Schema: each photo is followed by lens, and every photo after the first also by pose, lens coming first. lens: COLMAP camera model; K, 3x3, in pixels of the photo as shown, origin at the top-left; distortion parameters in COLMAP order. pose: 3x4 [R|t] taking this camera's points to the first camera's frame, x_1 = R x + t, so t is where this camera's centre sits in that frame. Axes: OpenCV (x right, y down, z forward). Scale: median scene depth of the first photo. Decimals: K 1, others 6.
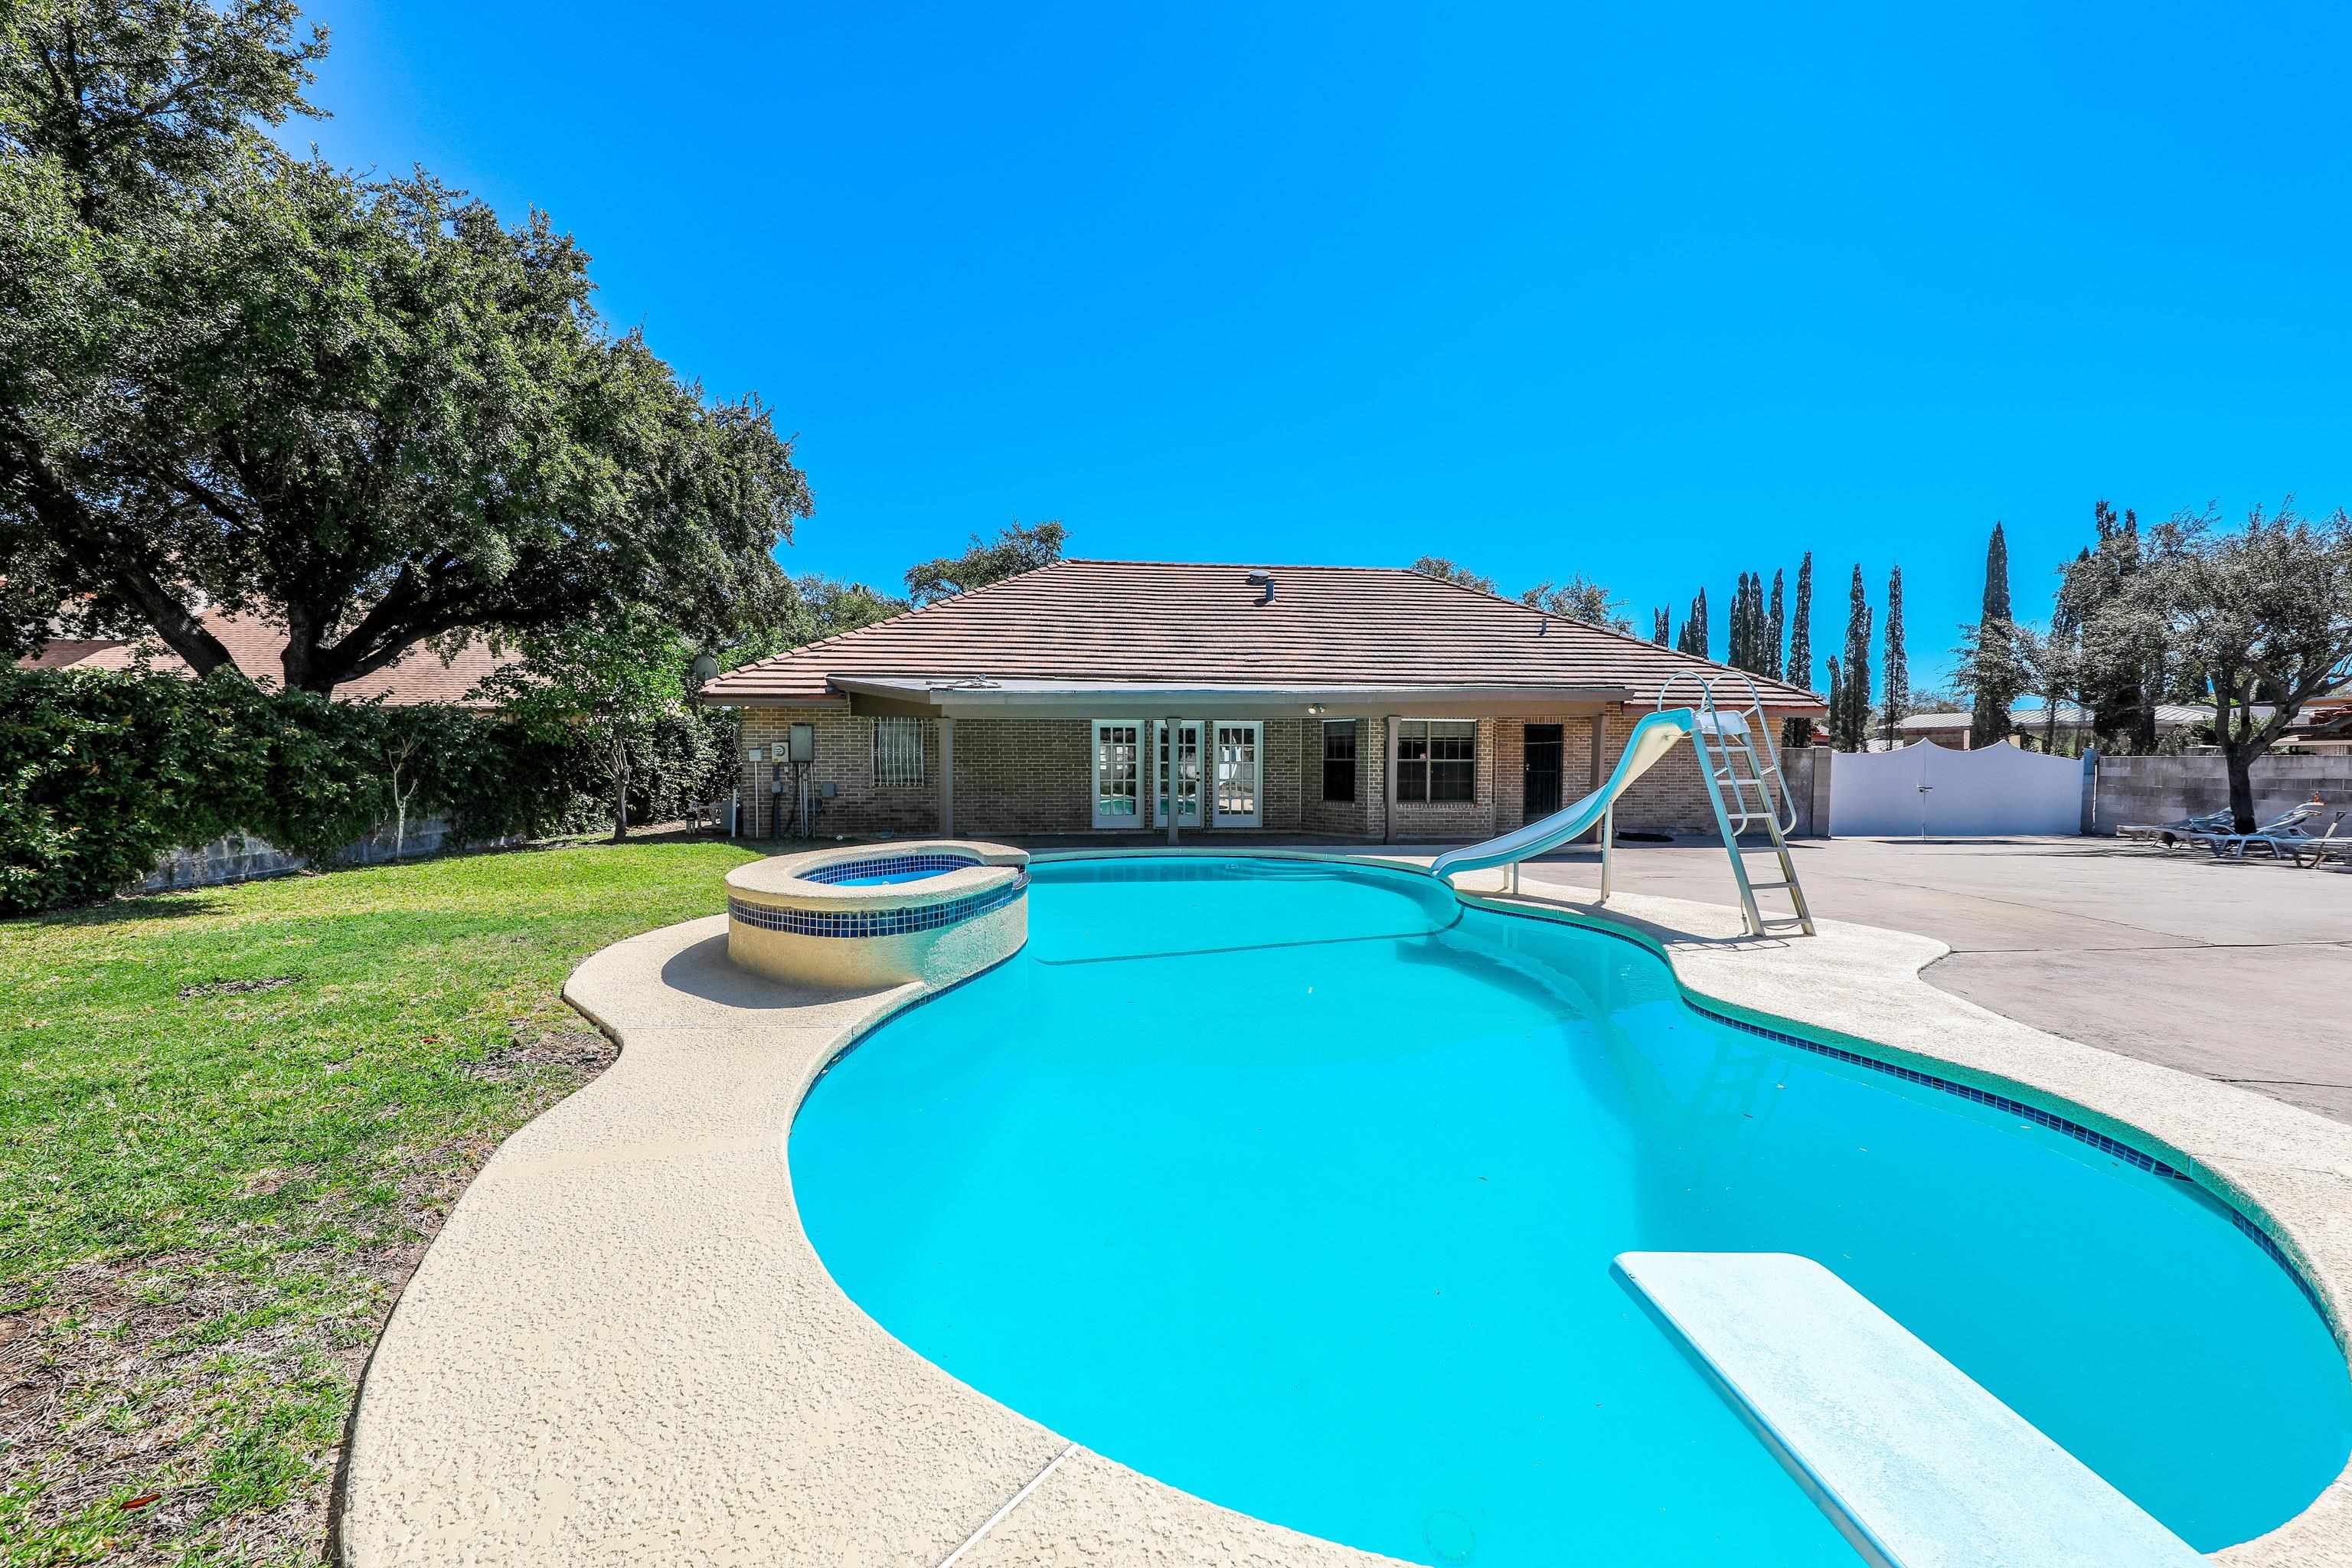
lens RADIAL K [[936.4, 0, 1172.0], [0, 936.4, 776.7], [0, 0, 1]] dist [0.006705, -0.003987]
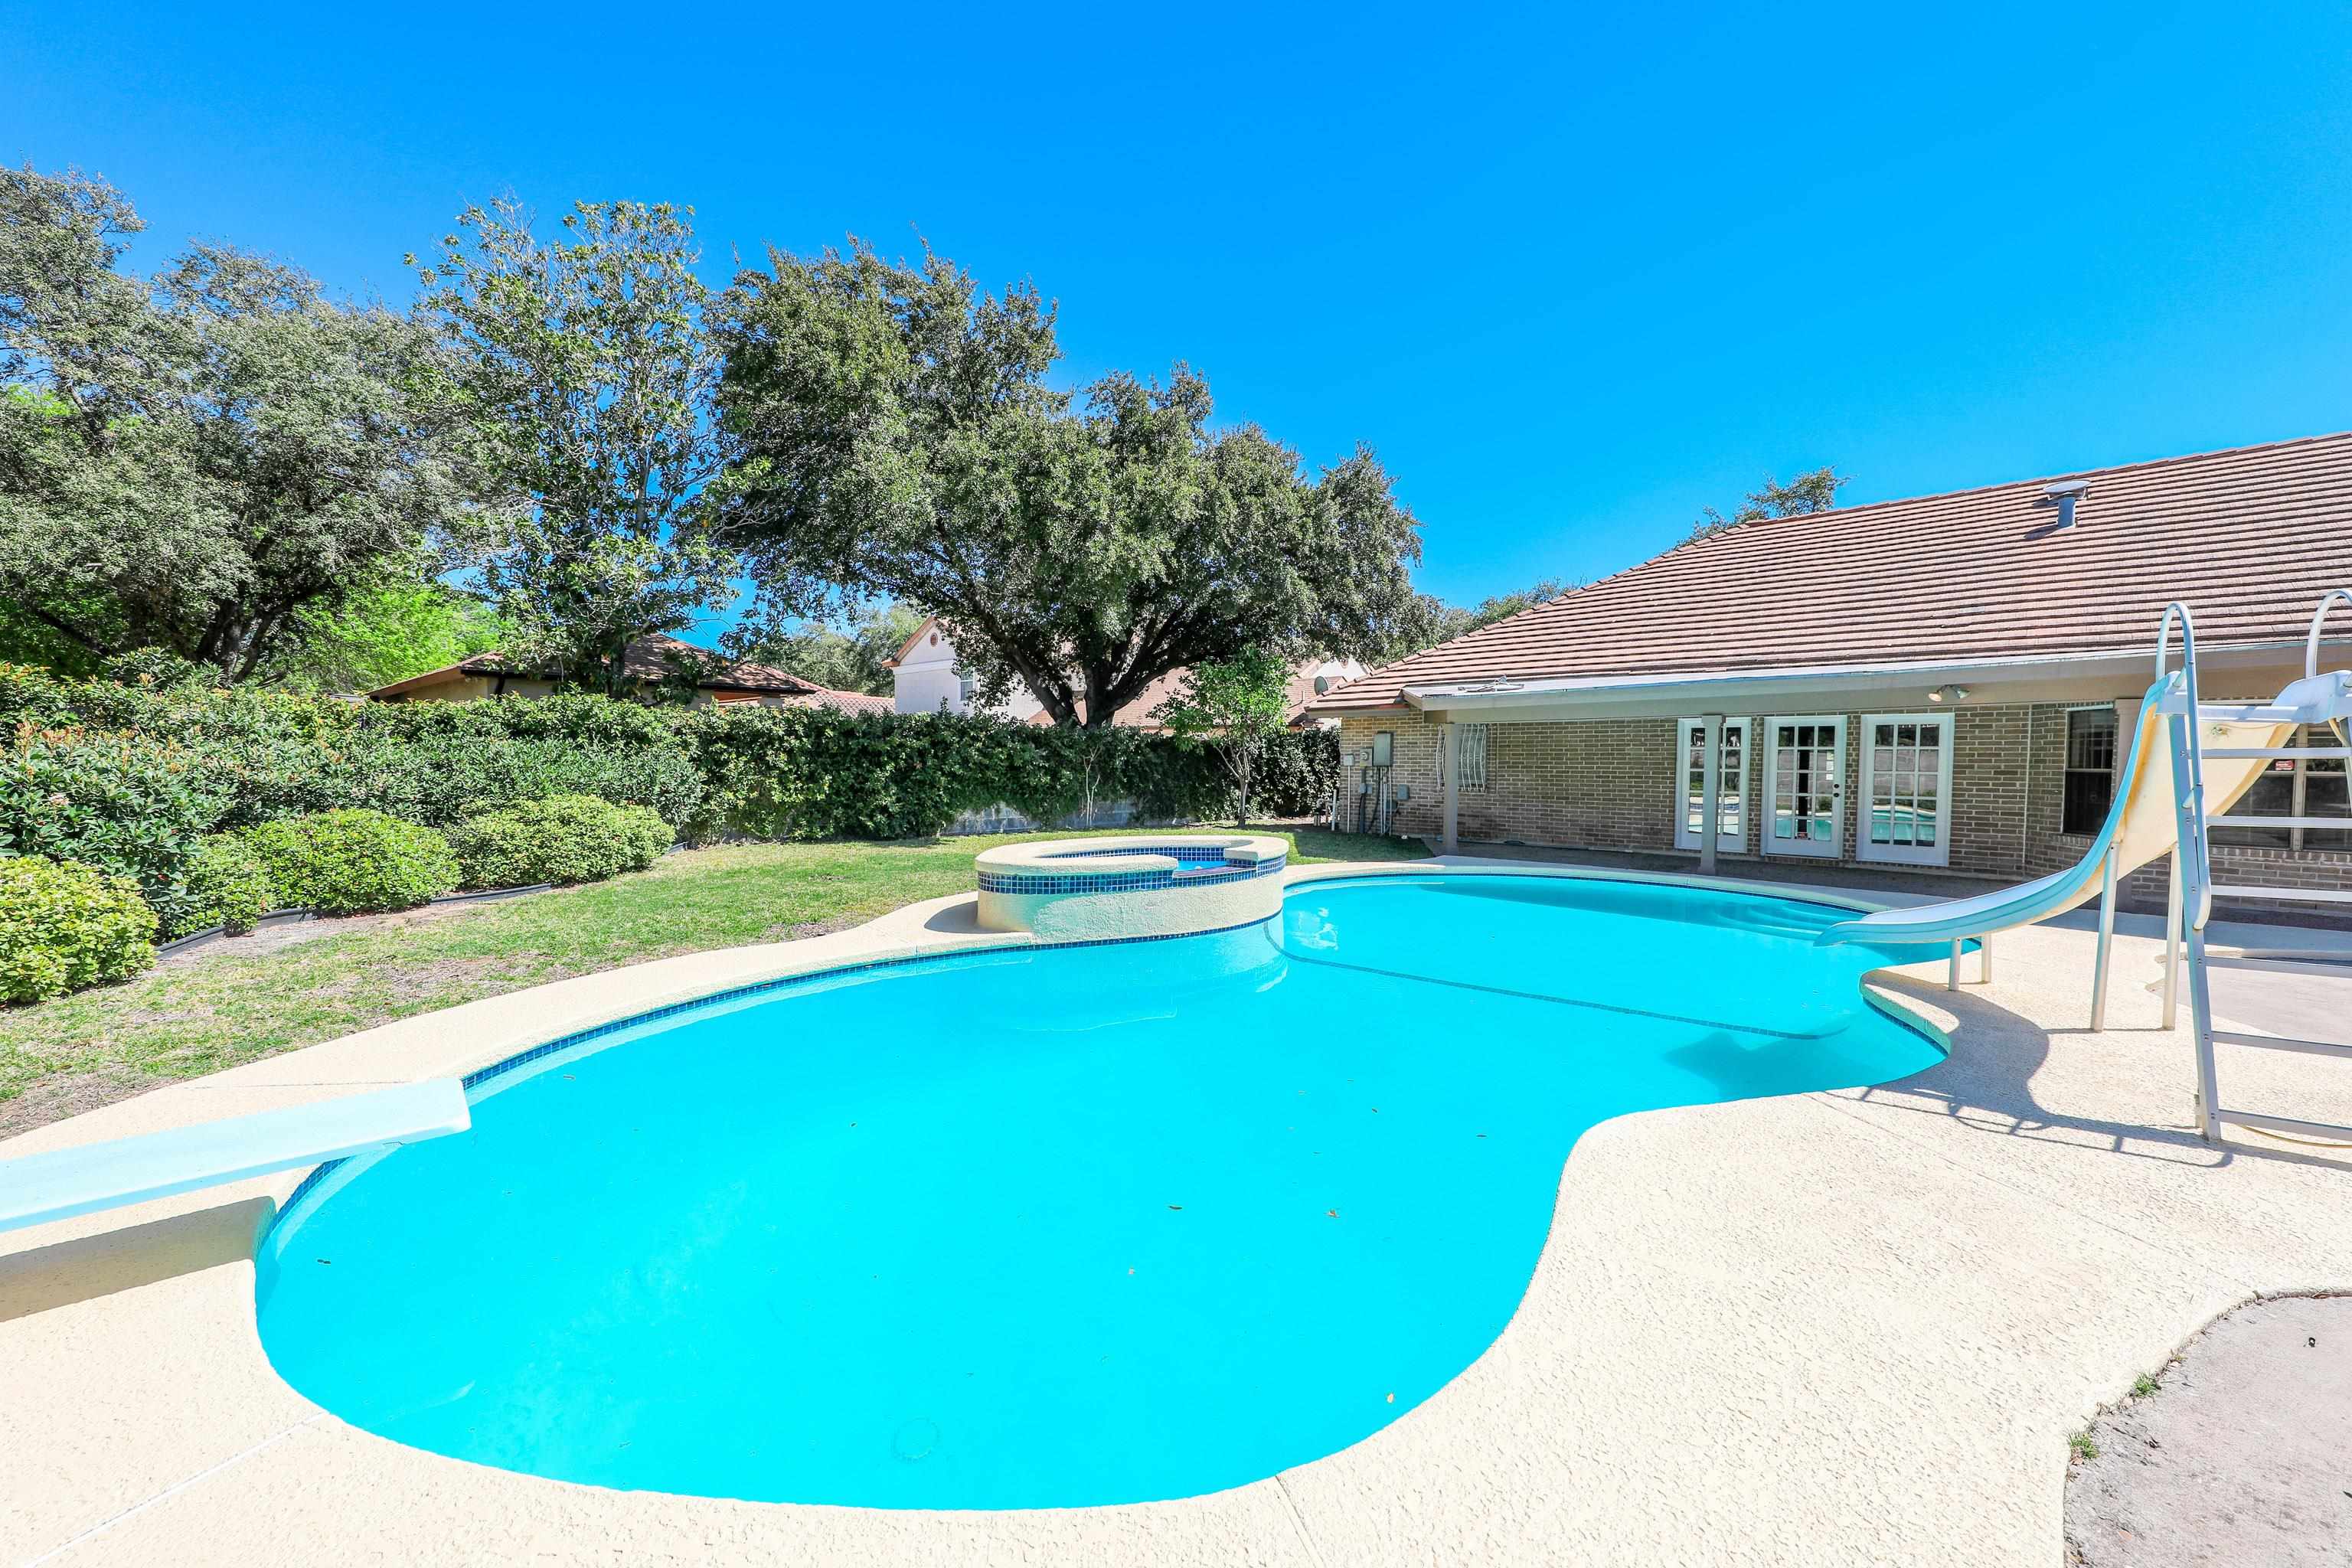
lens RADIAL K [[936.4, 0, 1172.0], [0, 936.4, 782.8], [0, 0, 1]] dist [0.006705, -0.003987]
pose [[0.605403, 0.022403, -0.795604, 0.361216], [-0.021990, 0.999693, 0.011418, -0.003866], [0.795615, 0.010583, 0.605710, 0.149596]]
